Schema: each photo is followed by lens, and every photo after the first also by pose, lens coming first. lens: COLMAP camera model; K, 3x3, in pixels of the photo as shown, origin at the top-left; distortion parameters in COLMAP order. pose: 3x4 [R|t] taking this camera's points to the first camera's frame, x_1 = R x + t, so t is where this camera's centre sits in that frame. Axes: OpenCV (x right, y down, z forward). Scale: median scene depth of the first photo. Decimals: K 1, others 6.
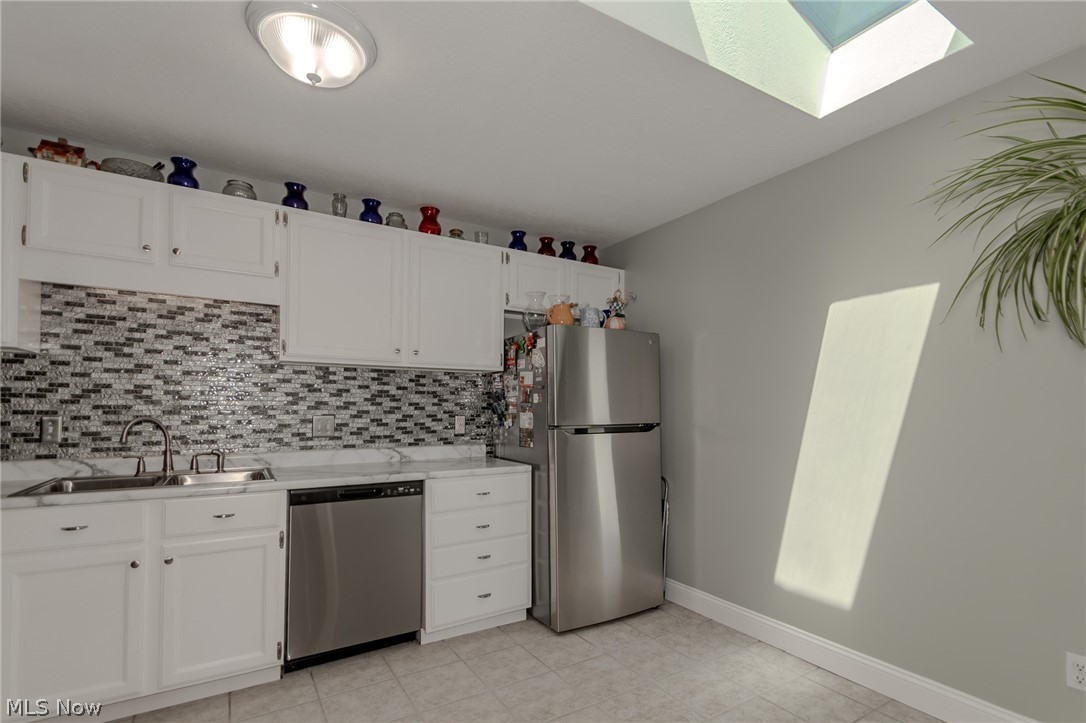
lens RADIAL K [[514.4, 0, 542.3], [0, 514.4, 419.3], [0, 0, 1]] dist [-0.000942, -0.000454]
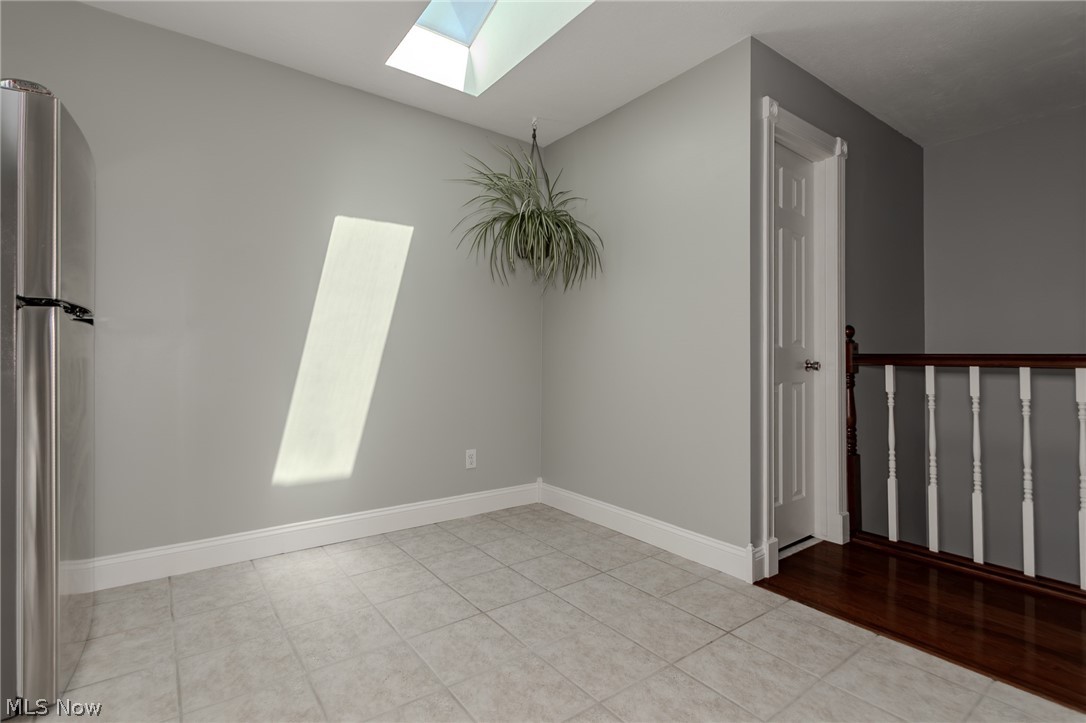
lens RADIAL K [[516.3, 0, 543.0], [0, 516.3, 361.5], [0, 0, 1]] dist [-0.000196, -0.000095]
pose [[-0.094831, -0.012440, 0.995416, -0.611385], [0.016407, 0.999767, 0.014058, 0.086042], [-0.995358, 0.017665, -0.094605, 0.652123]]
